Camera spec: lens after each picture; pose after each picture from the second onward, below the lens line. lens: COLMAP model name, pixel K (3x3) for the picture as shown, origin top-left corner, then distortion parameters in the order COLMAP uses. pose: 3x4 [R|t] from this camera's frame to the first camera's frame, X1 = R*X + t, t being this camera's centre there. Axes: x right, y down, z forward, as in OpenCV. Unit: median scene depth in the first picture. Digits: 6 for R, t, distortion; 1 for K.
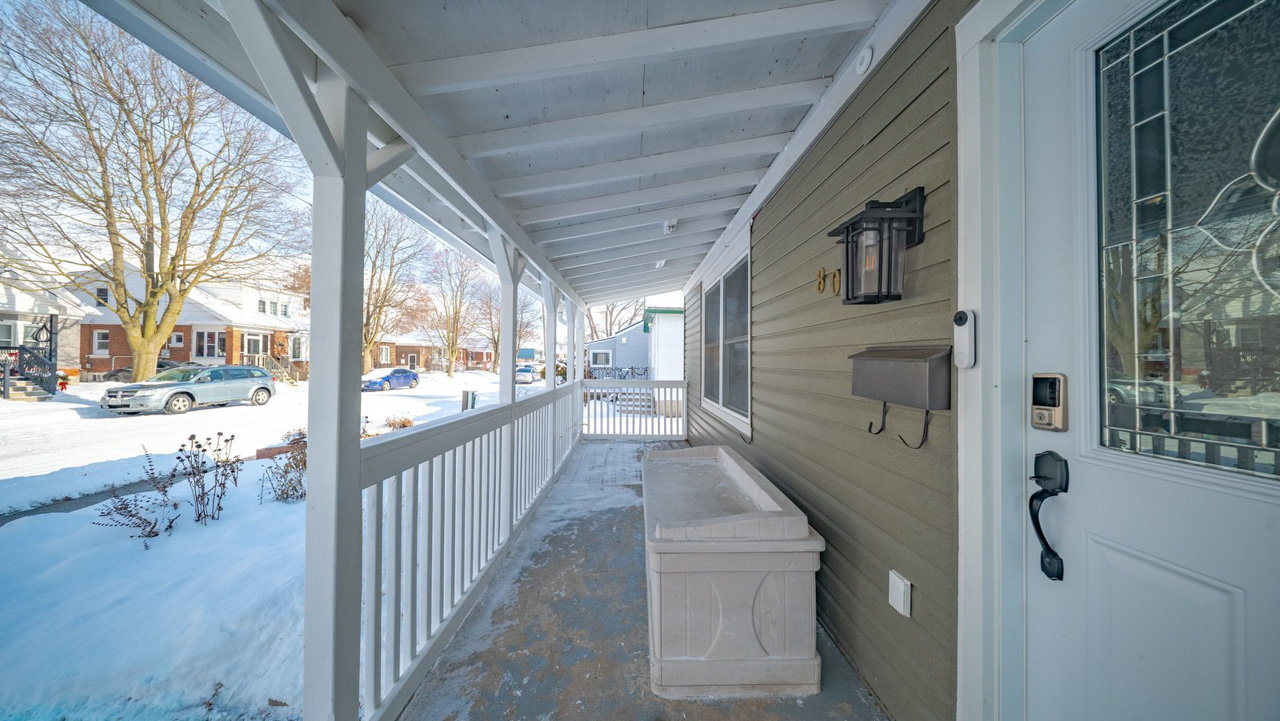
lens RADIAL K [[374.8, 0, 645.6], [0, 374.8, 361.4], [0, 0, 1]] dist [-0.000214, -0.000019]
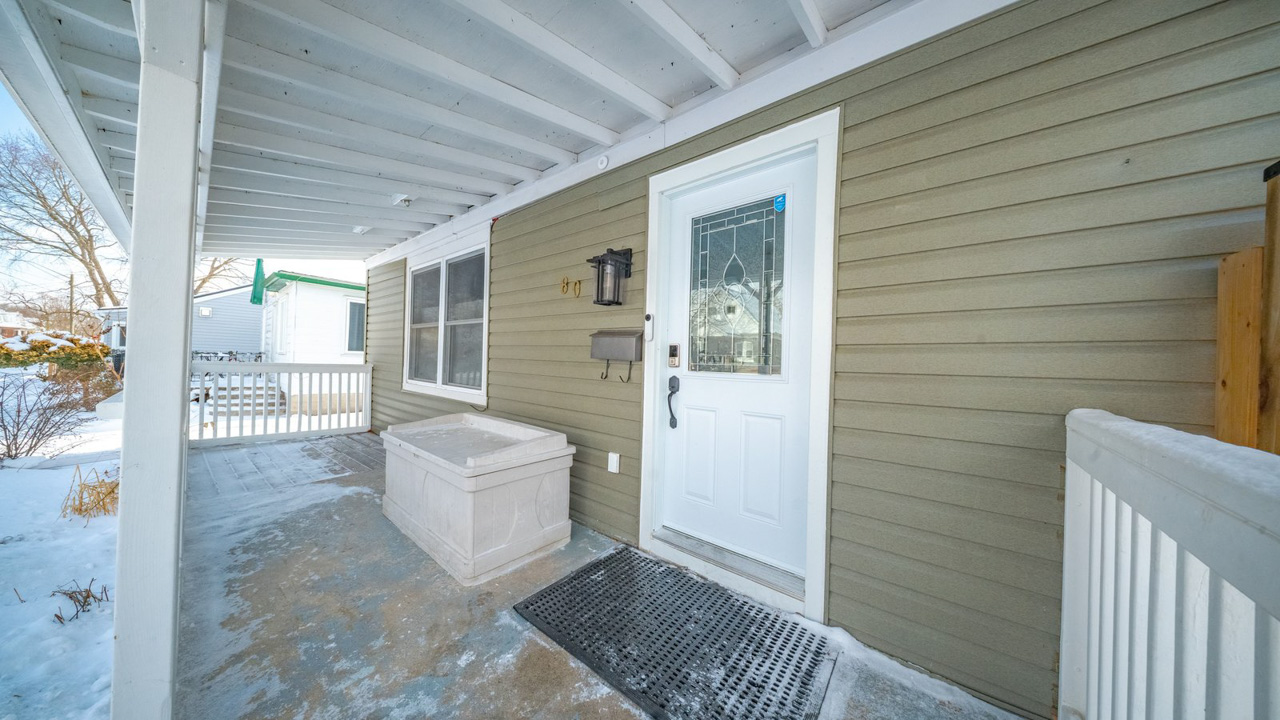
lens RADIAL K [[366.3, 0, 640.0], [0, 366.3, 360.0], [0, 0, 1]] dist [0.007875, -0.000058]
pose [[0.666462, 0.015294, 0.745382, -0.536885], [-0.028309, 0.999588, 0.004801, 0.085441], [-0.745001, -0.024301, 0.666620, -0.265708]]
